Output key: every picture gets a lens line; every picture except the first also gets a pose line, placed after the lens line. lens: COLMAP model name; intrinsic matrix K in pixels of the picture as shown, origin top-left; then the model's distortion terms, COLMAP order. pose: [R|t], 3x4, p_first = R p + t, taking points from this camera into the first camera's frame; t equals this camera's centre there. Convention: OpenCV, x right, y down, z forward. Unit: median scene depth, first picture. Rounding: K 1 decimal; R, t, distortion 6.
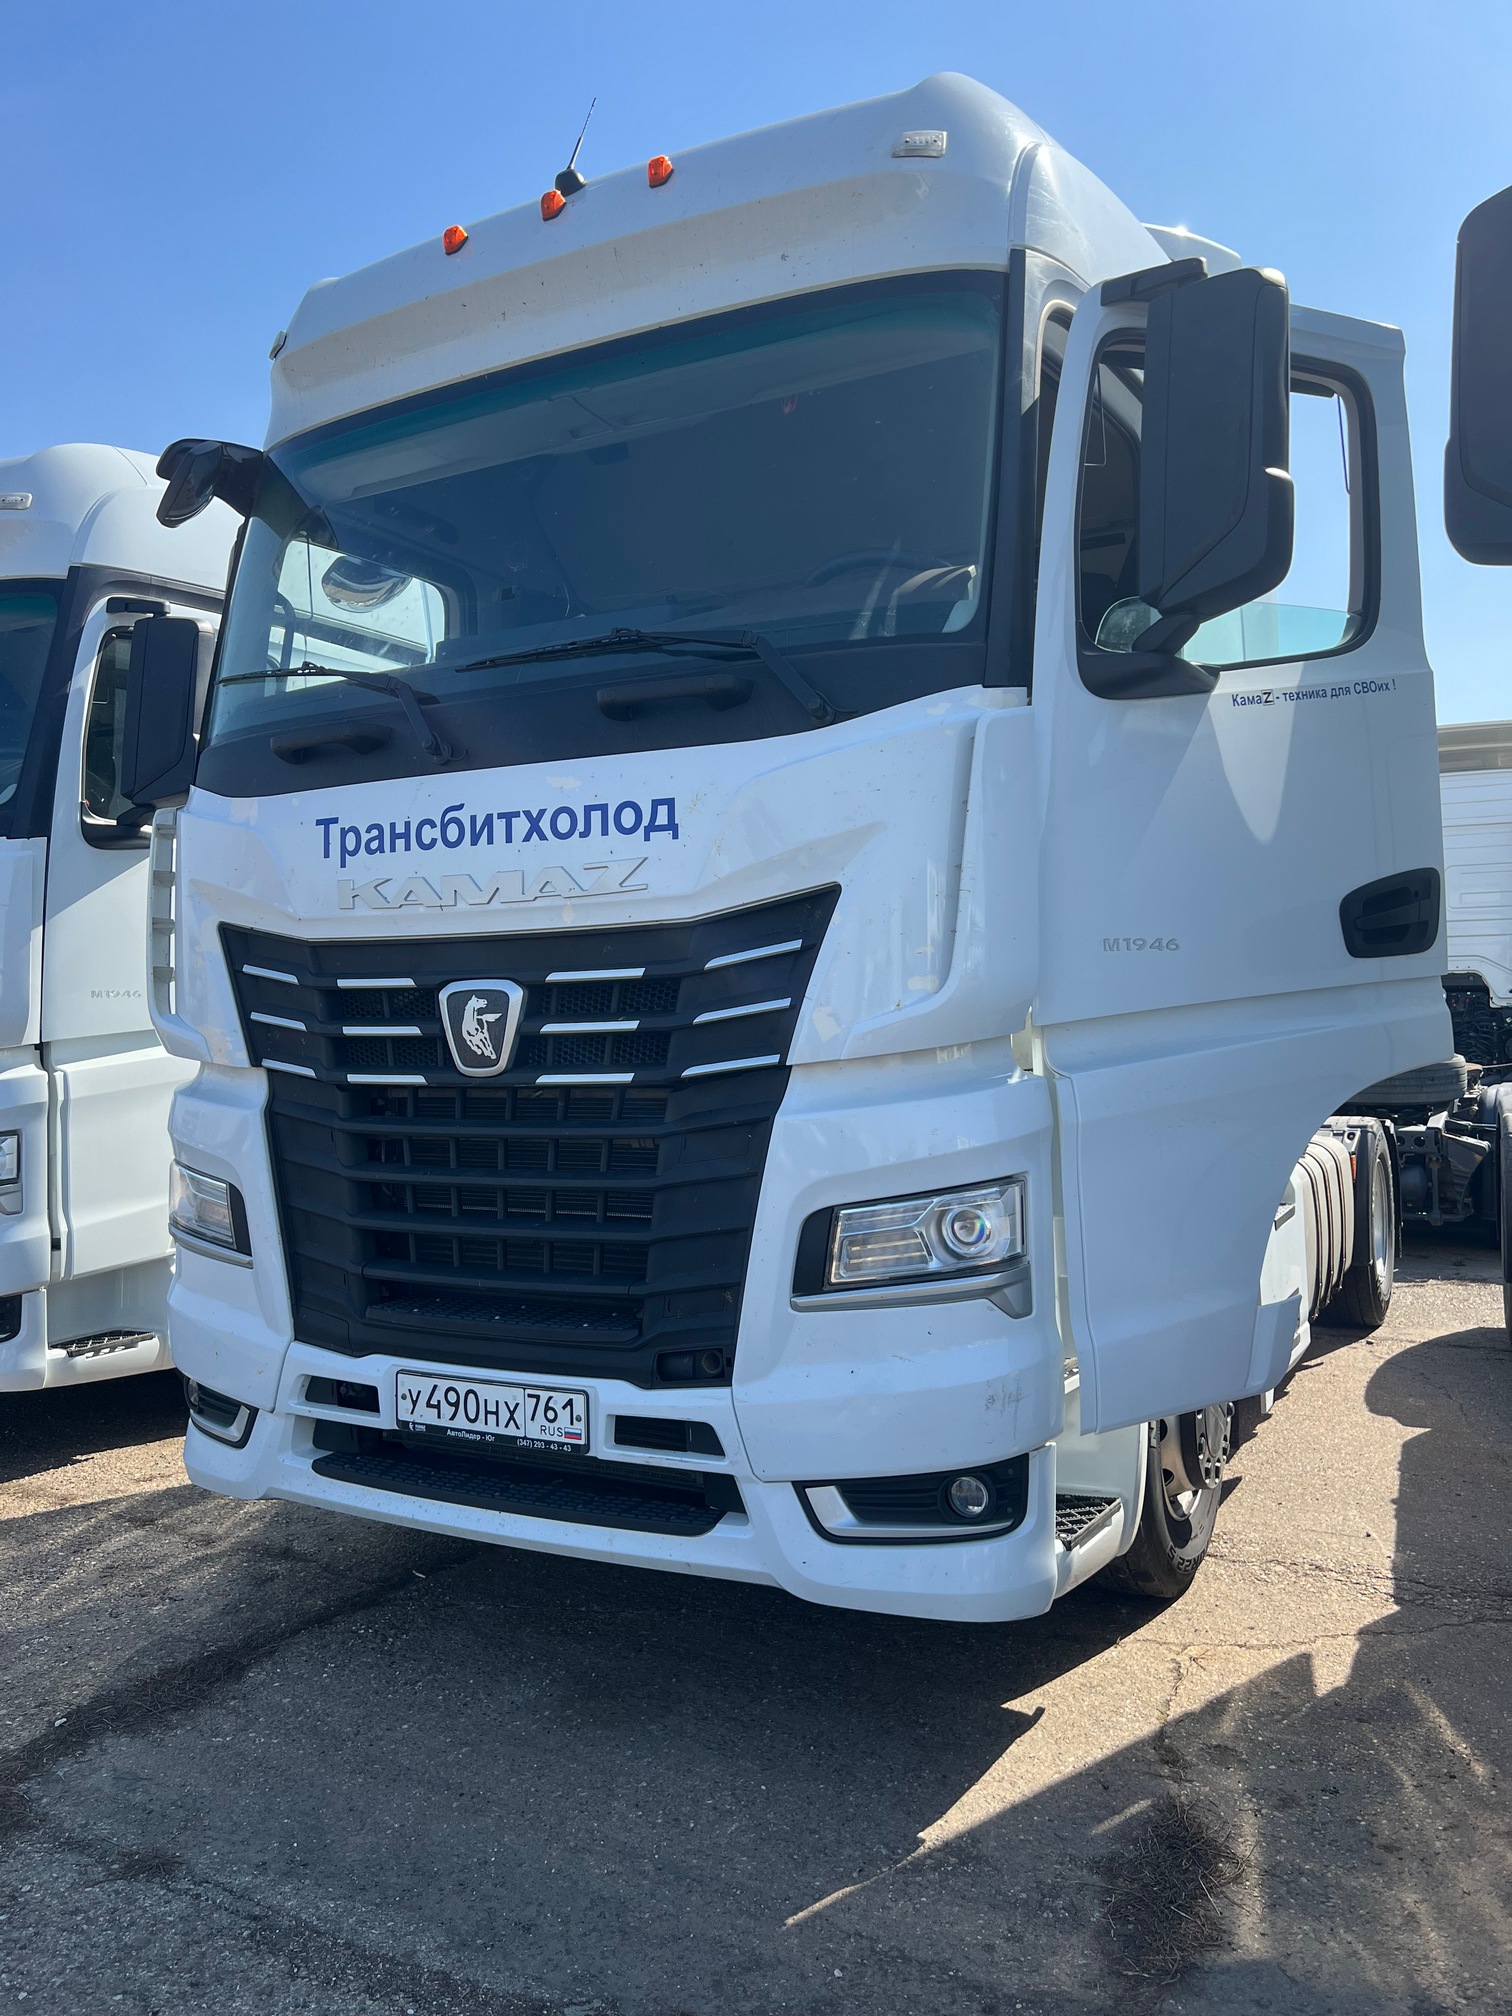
lens RADIAL K [[1537.6, 0, 756.0], [0, 1537.6, 1008.0], [0, 0, 1]] dist [0.106424, -0.141639]
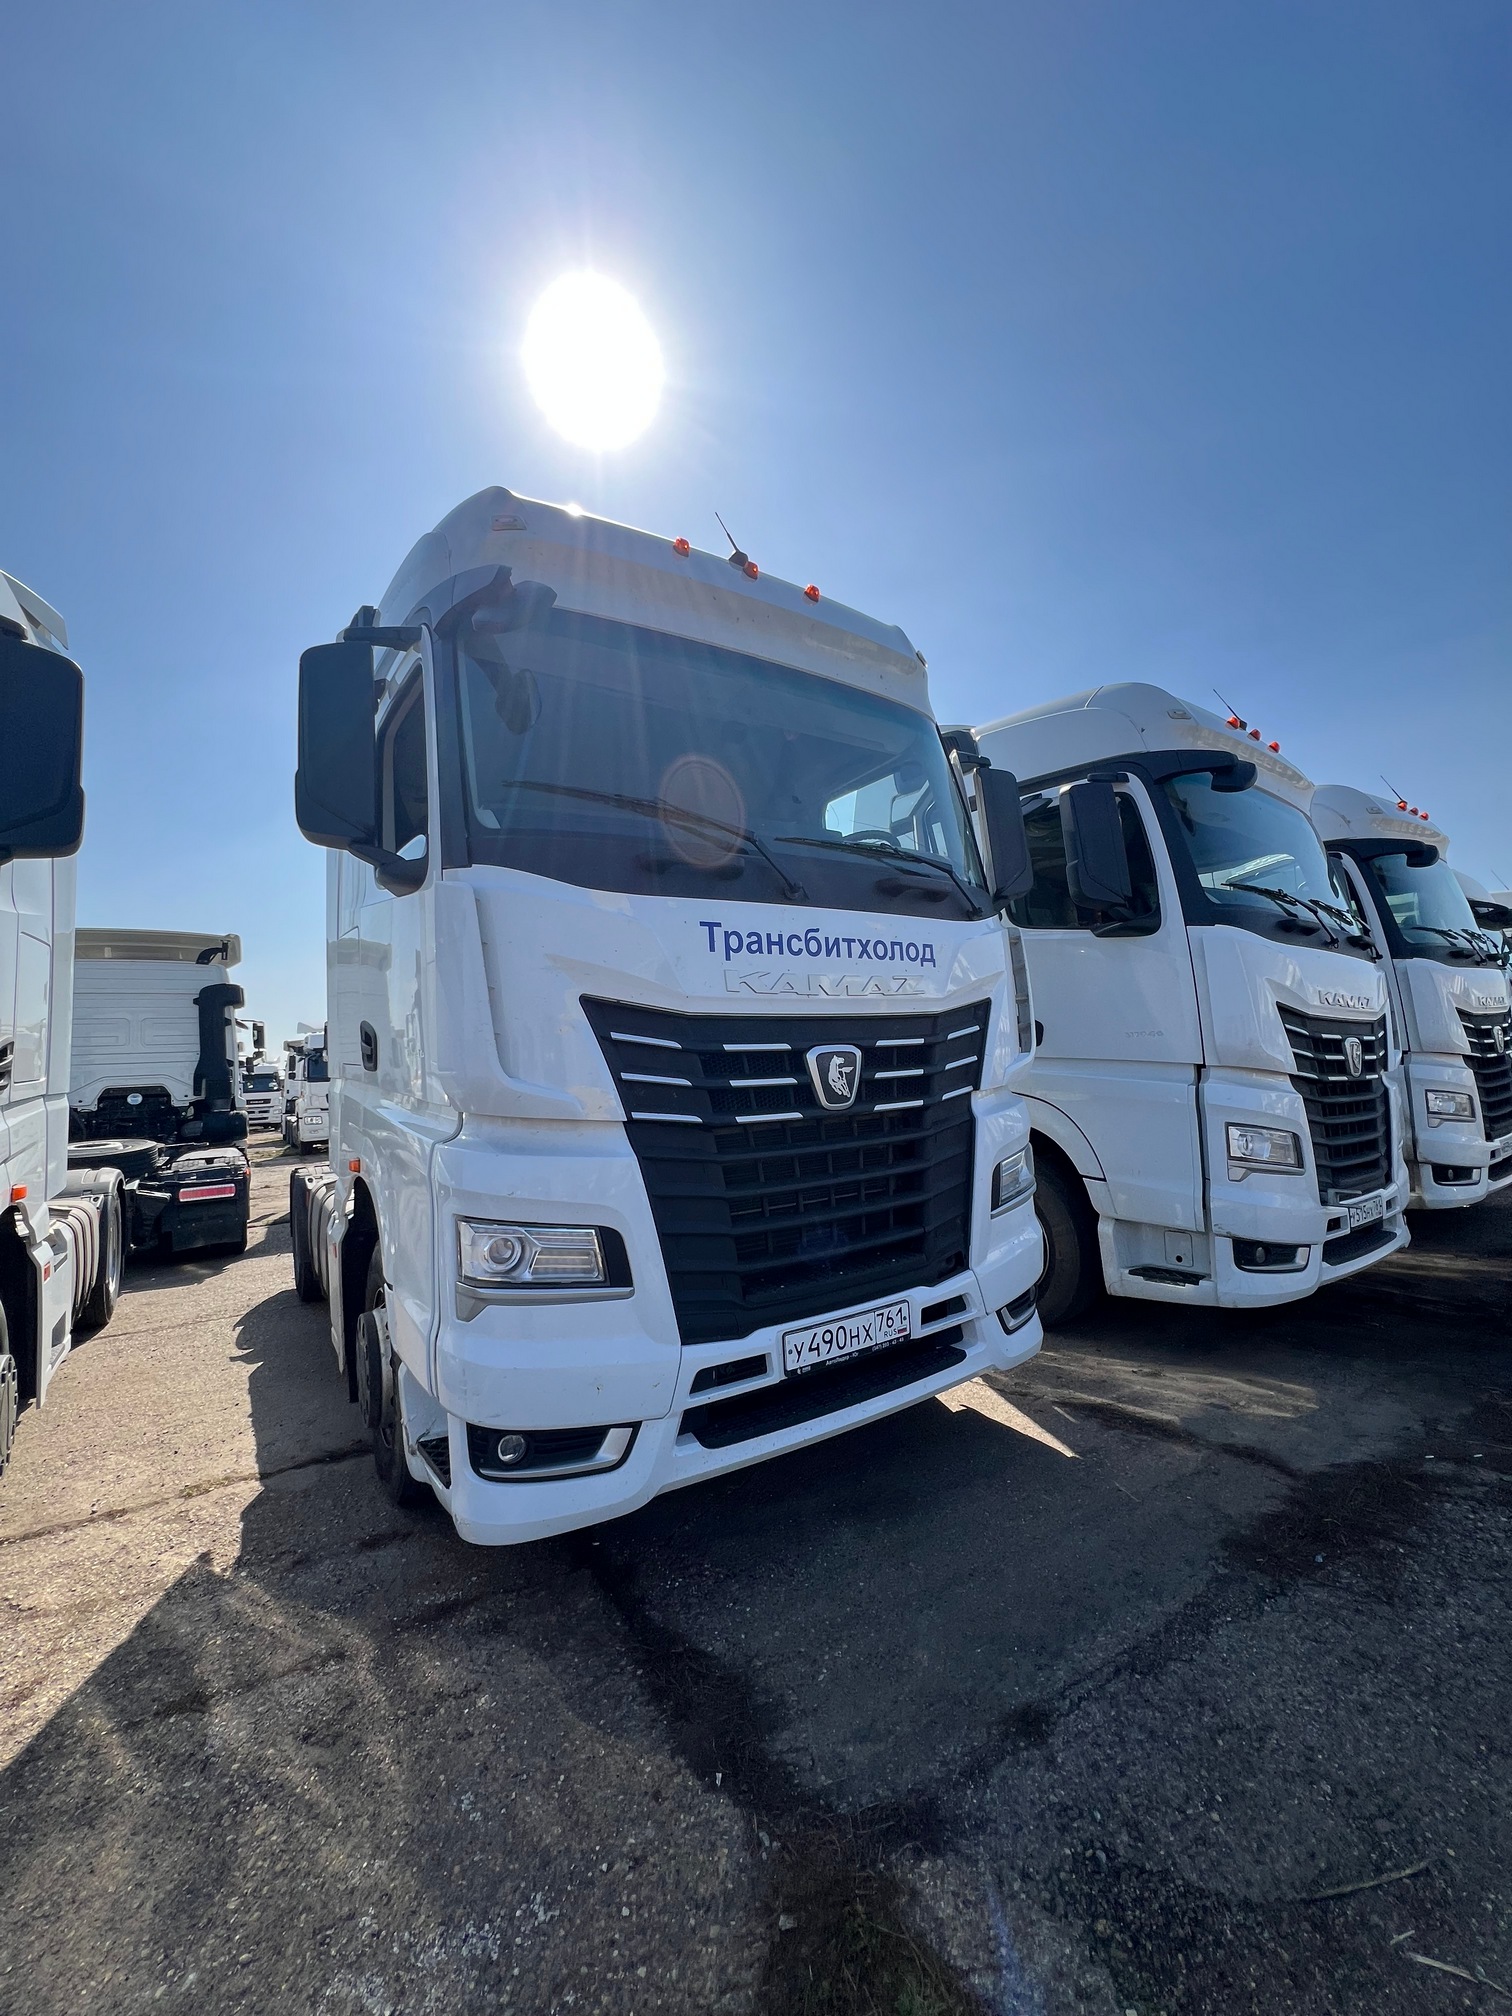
lens RADIAL K [[820.1, 0, 756.0], [0, 820.1, 1008.0], [0, 0, 1]] dist [0.001381, 0.000472]
pose [[0.458512, 0.066530, 0.886194, -0.924535], [0.043166, 0.994349, -0.096984, 0.020368], [-0.887639, 0.082722, 0.453049, 0.699095]]
